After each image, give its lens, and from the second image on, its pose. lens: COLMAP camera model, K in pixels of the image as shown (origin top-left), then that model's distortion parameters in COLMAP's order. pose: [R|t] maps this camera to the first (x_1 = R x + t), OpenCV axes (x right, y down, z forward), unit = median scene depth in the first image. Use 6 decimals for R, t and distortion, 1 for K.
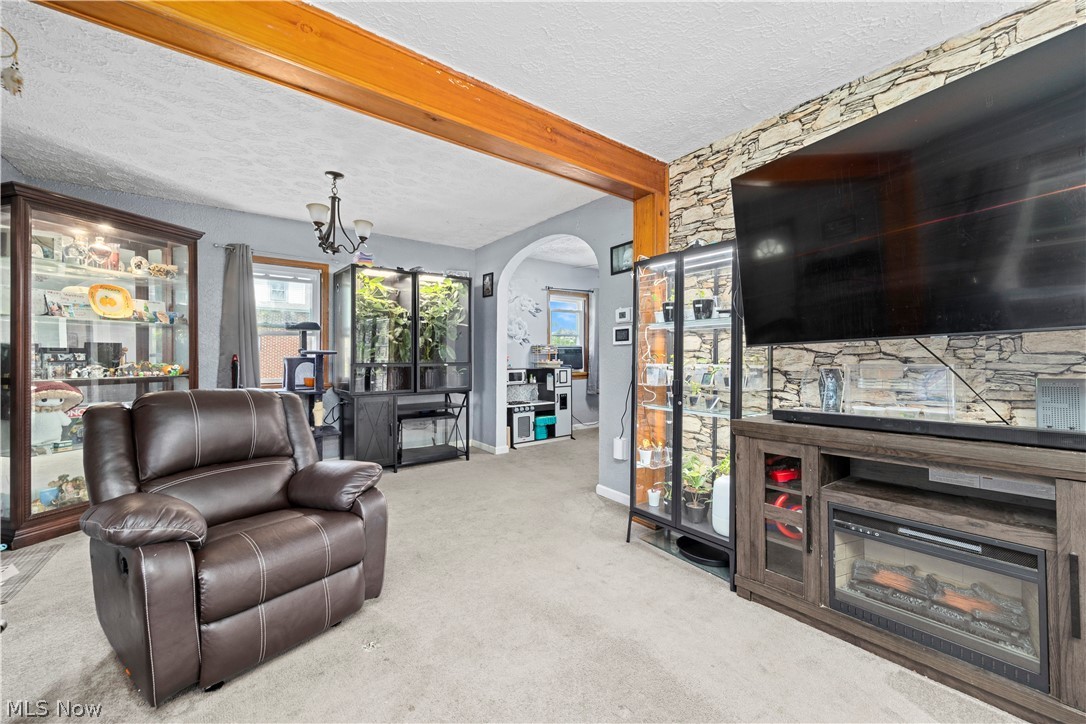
lens RADIAL K [[420.0, 0, 542.3], [0, 420.0, 353.5], [0, 0, 1]] dist [0.000083, 0.000031]
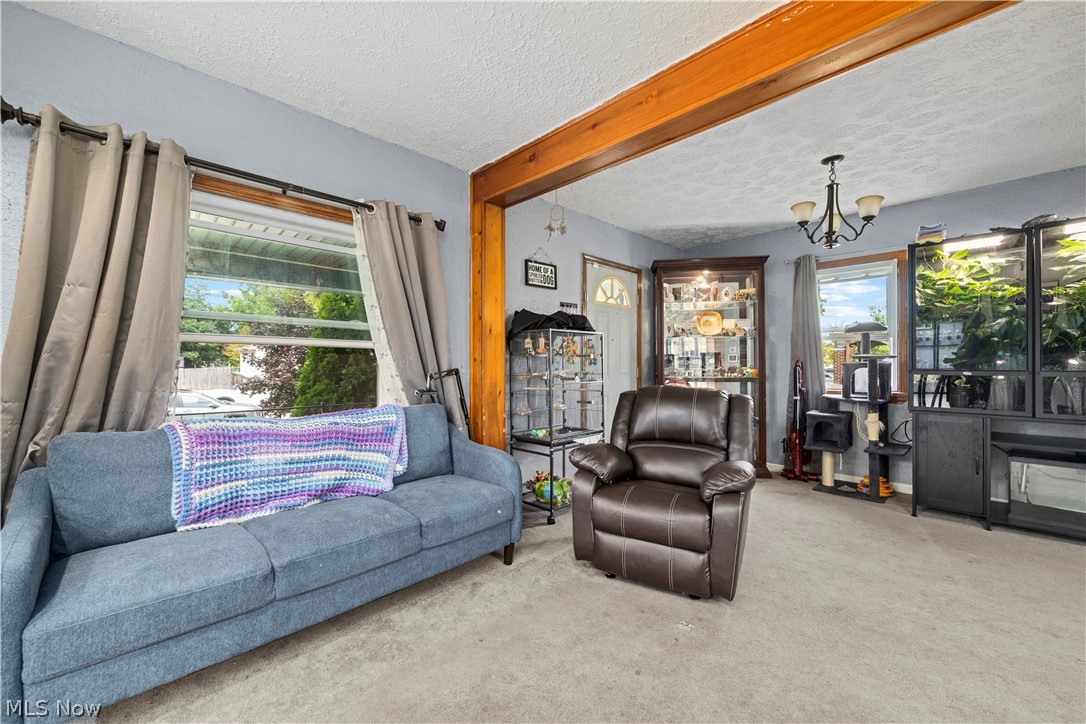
lens RADIAL K [[425.7, 0, 543.5], [0, 425.7, 367.3], [0, 0, 1]] dist [-0.000433, -0.000053]
pose [[0.120920, 0.009520, -0.992617, 0.345139], [0.010299, 0.999888, 0.010845, 0.003977], [0.992609, -0.011535, 0.120808, 0.272554]]
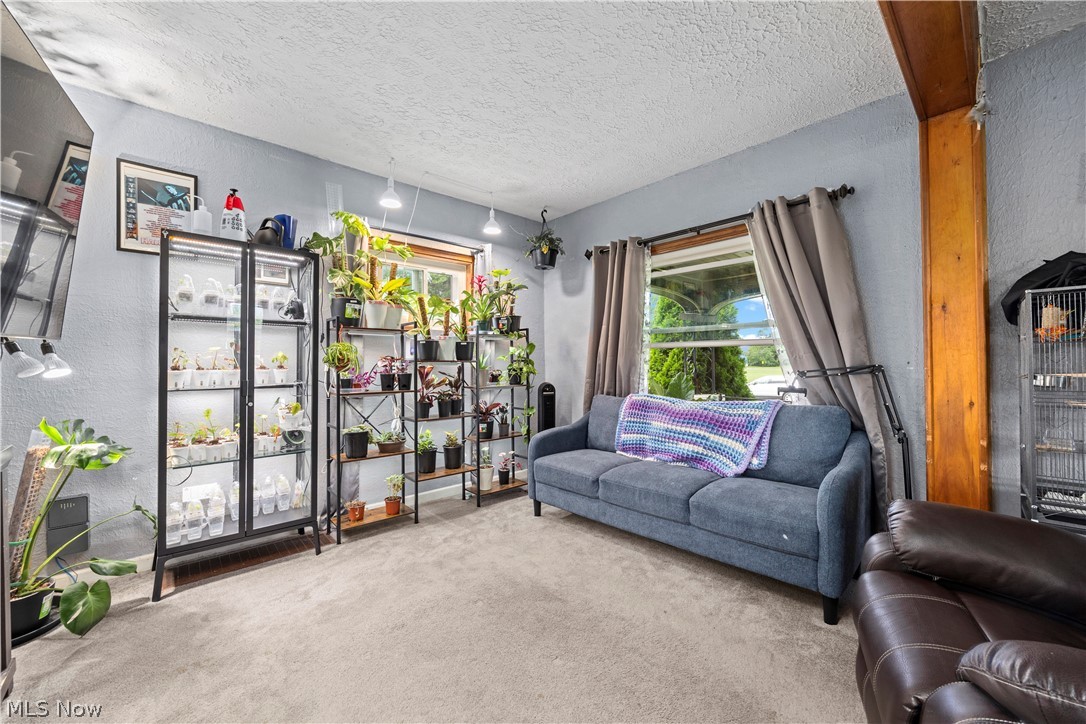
lens RADIAL K [[427.9, 0, 544.2], [0, 427.9, 358.7], [0, 0, 1]] dist [-0.000732, -0.000057]
pose [[-0.995032, 0.007477, -0.099275, -0.003809], [0.009906, 0.999663, -0.023997, 0.016736], [0.099062, -0.024862, -0.994771, 0.895672]]
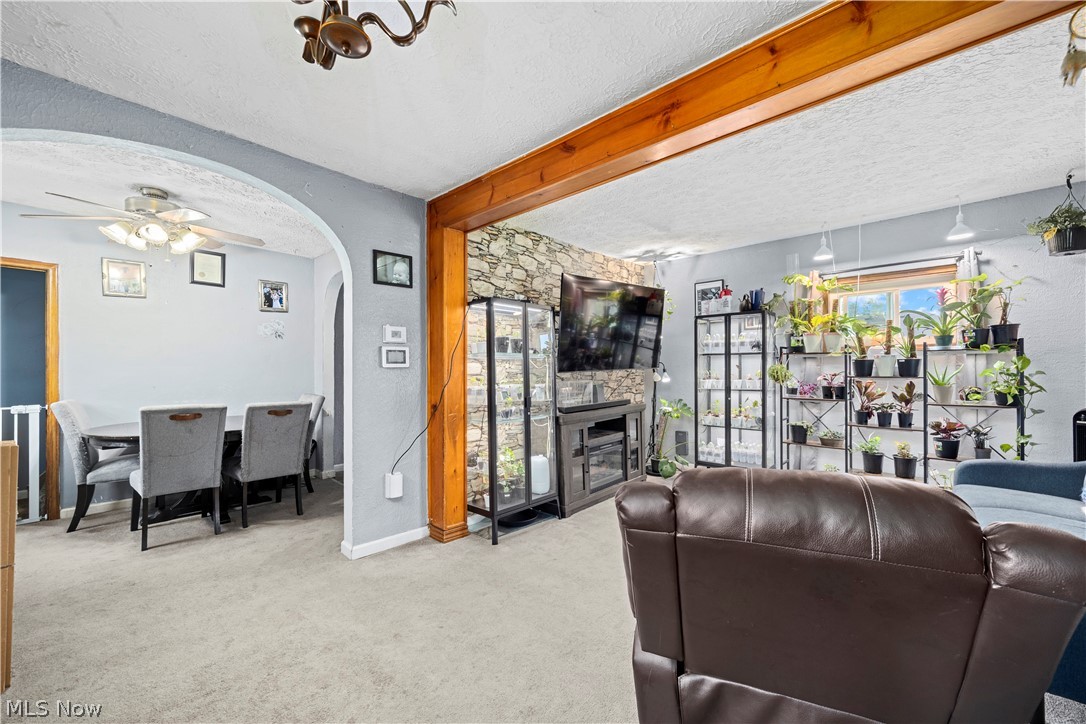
lens RADIAL K [[425.7, 0, 543.5], [0, 425.7, 367.3], [0, 0, 1]] dist [-0.000433, -0.000053]
pose [[-0.176628, 0.004708, 0.984266, -0.839422], [-0.003831, 0.999978, -0.005470, -0.020150], [-0.984270, -0.004737, -0.176606, 0.954559]]
